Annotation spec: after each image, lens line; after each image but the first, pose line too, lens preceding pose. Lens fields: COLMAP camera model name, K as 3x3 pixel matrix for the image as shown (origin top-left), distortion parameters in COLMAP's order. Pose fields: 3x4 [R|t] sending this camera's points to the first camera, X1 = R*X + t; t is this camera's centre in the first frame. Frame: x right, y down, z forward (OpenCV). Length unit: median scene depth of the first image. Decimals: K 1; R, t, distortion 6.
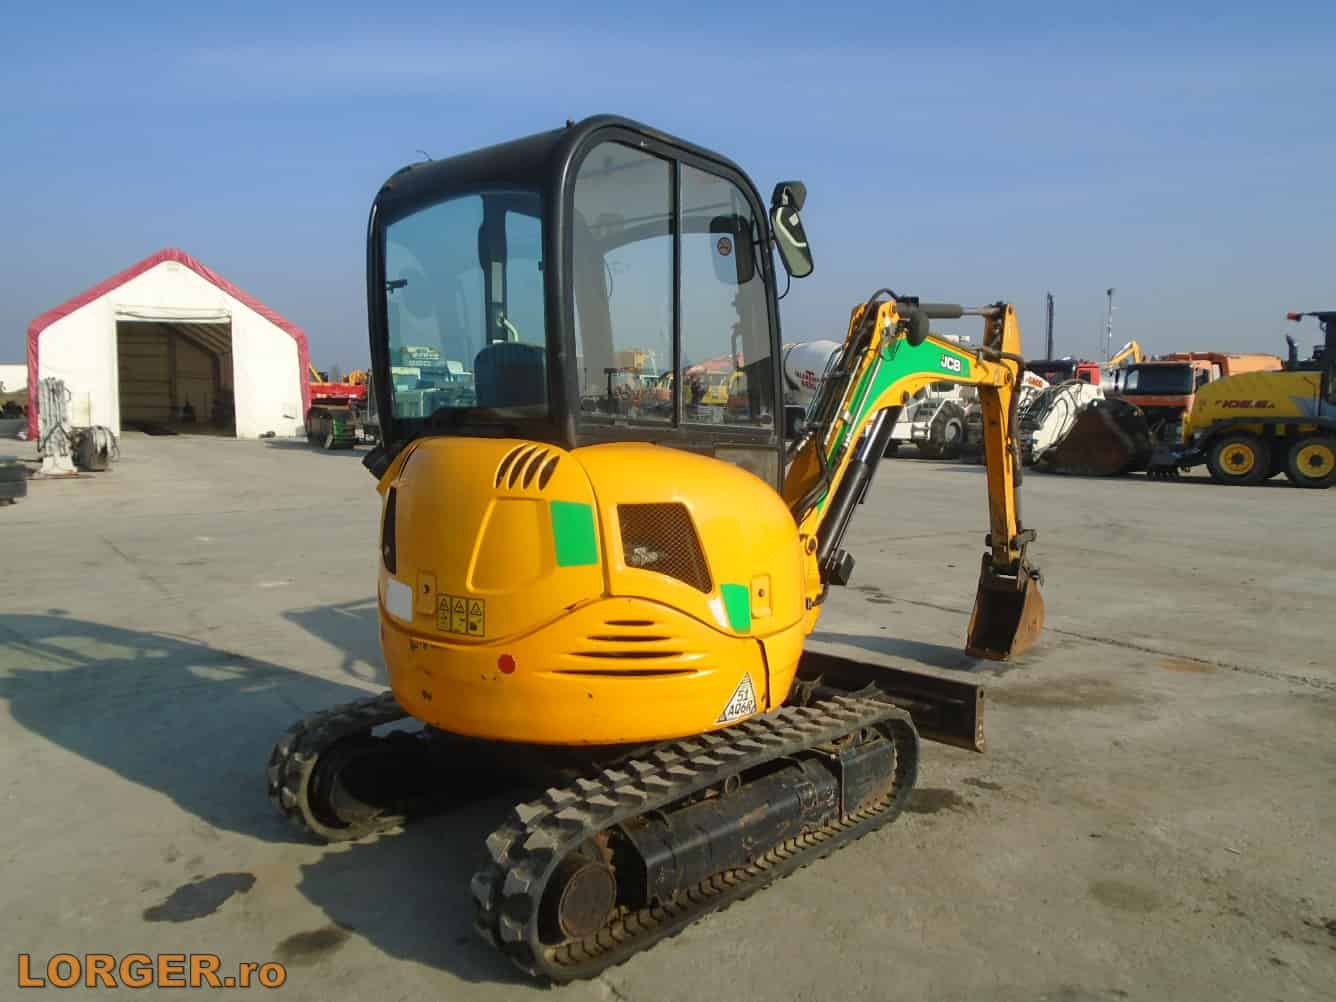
lens RADIAL K [[1070.9, 0, 668.0], [0, 1070.9, 501.0], [0, 0, 1]] dist [-0.016875, 0.031528]
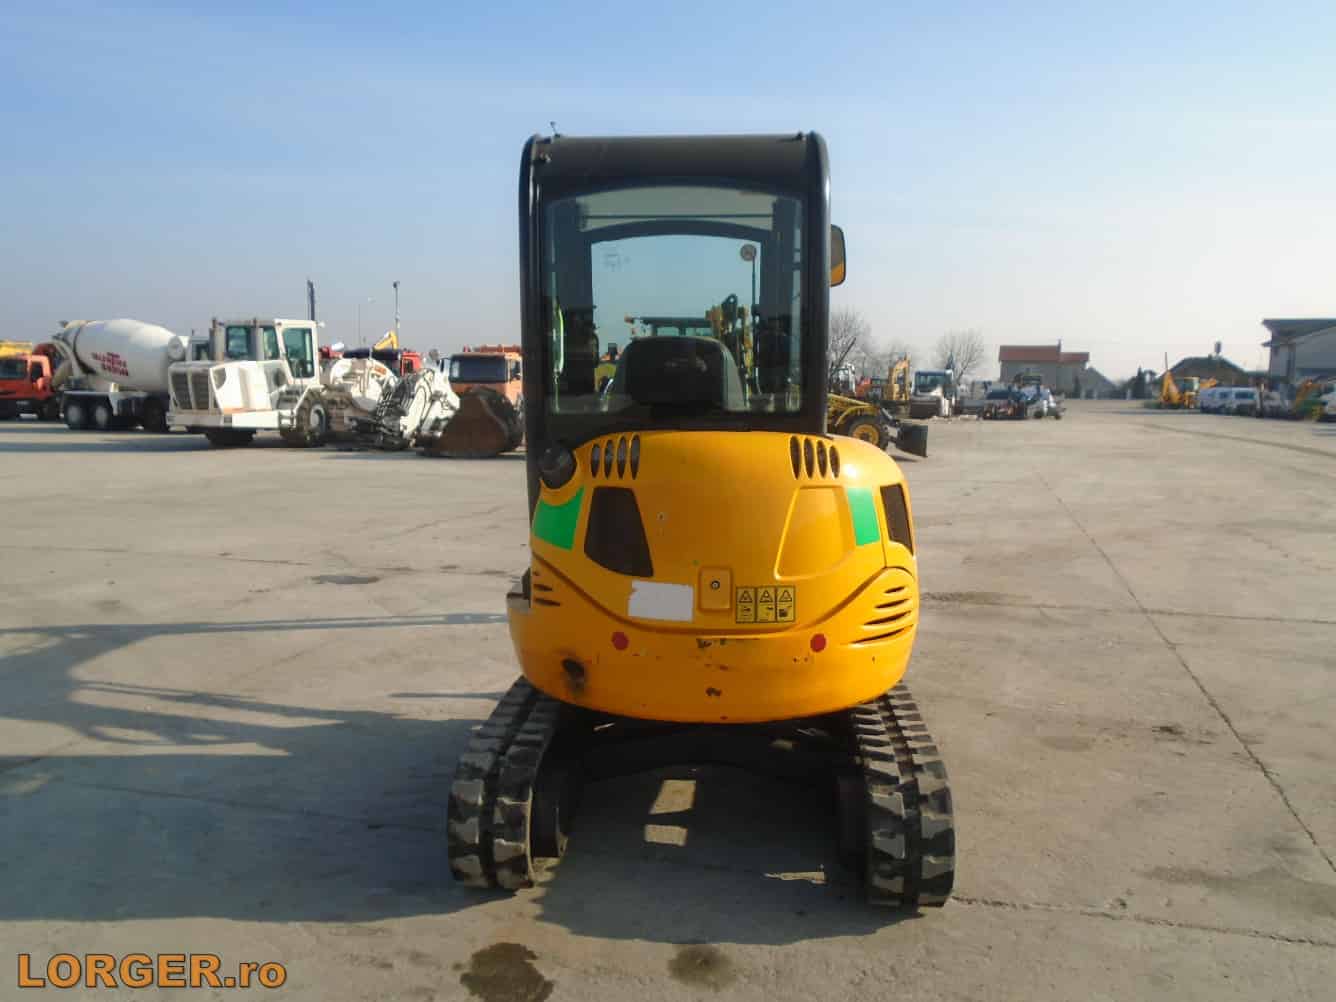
lens RADIAL K [[1070.9, 0, 668.0], [0, 1070.9, 501.0], [0, 0, 1]] dist [-0.016875, 0.031528]
pose [[0.750807, -0.065553, 0.657260, -0.818083], [0.056860, 0.997784, 0.034563, -0.029125], [-0.658069, 0.011421, 0.752871, 0.252365]]
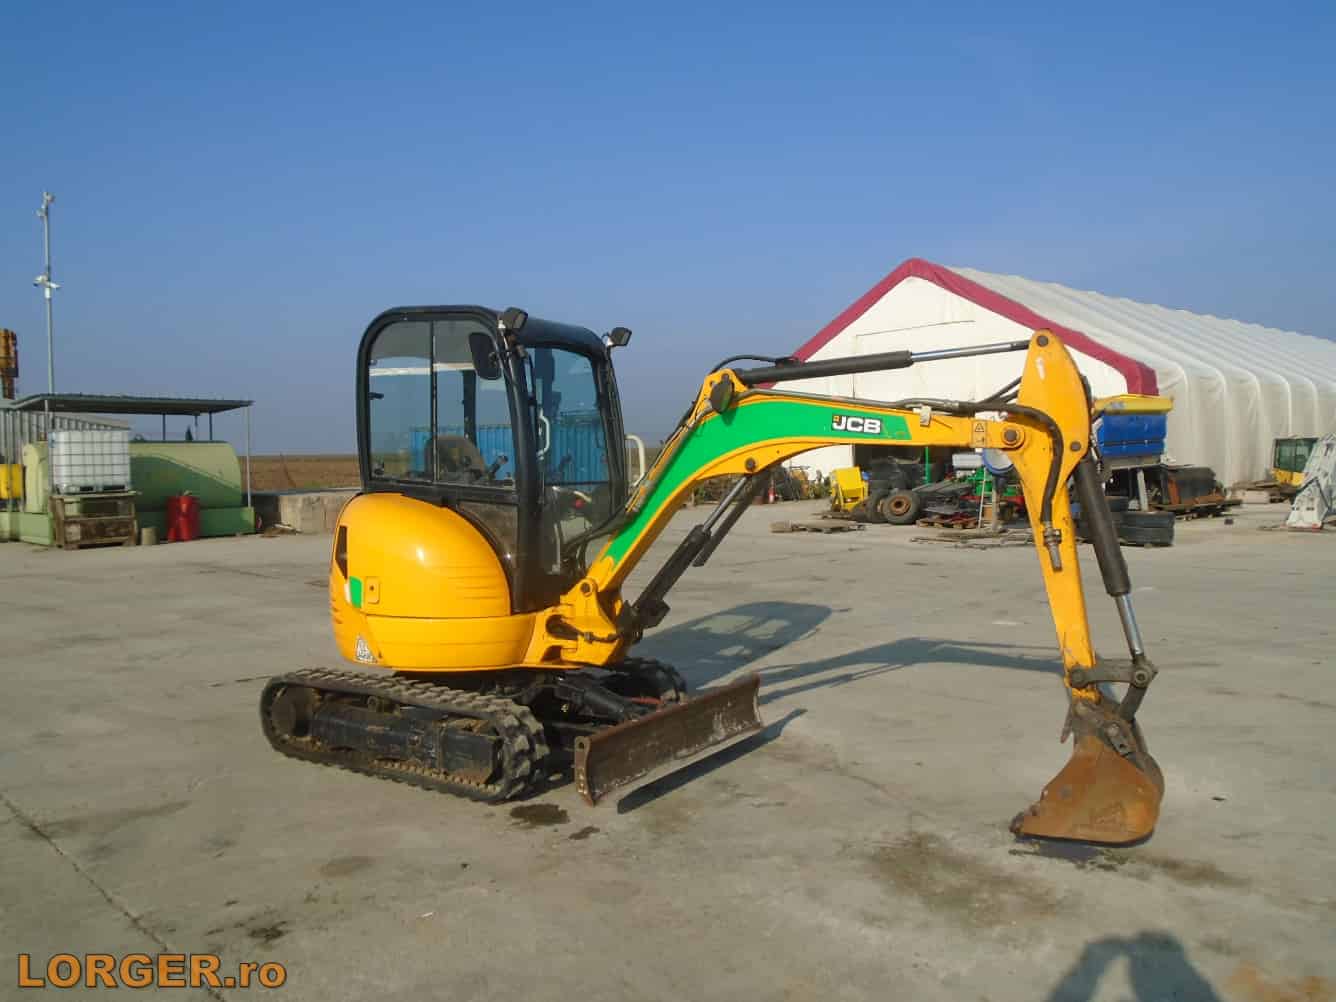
lens RADIAL K [[1070.9, 0, 668.0], [0, 1070.9, 501.0], [0, 0, 1]] dist [-0.016875, 0.031528]
pose [[0.162586, 0.036705, -0.986011, 1.742770], [-0.082610, 0.996306, 0.023466, -0.120896], [0.983230, 0.077639, 0.165018, 1.153099]]
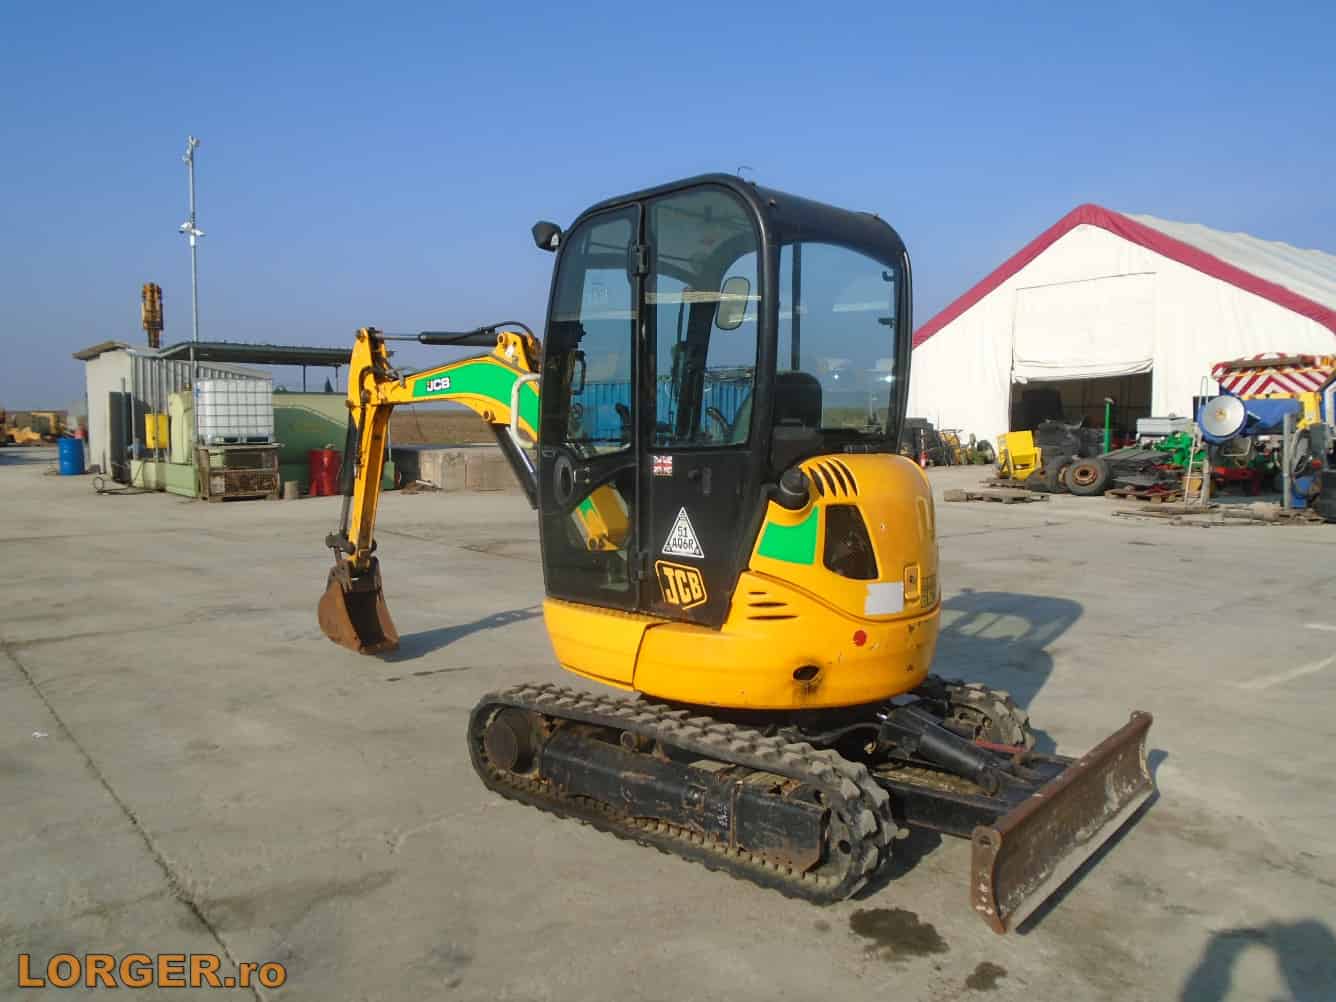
lens RADIAL K [[1070.9, 0, 668.0], [0, 1070.9, 501.0], [0, 0, 1]] dist [-0.016875, 0.031528]
pose [[0.058060, 0.075784, -0.995432, 1.241333], [-0.099377, 0.992601, 0.069773, -0.091319], [0.993355, 0.094872, 0.065161, 0.942073]]
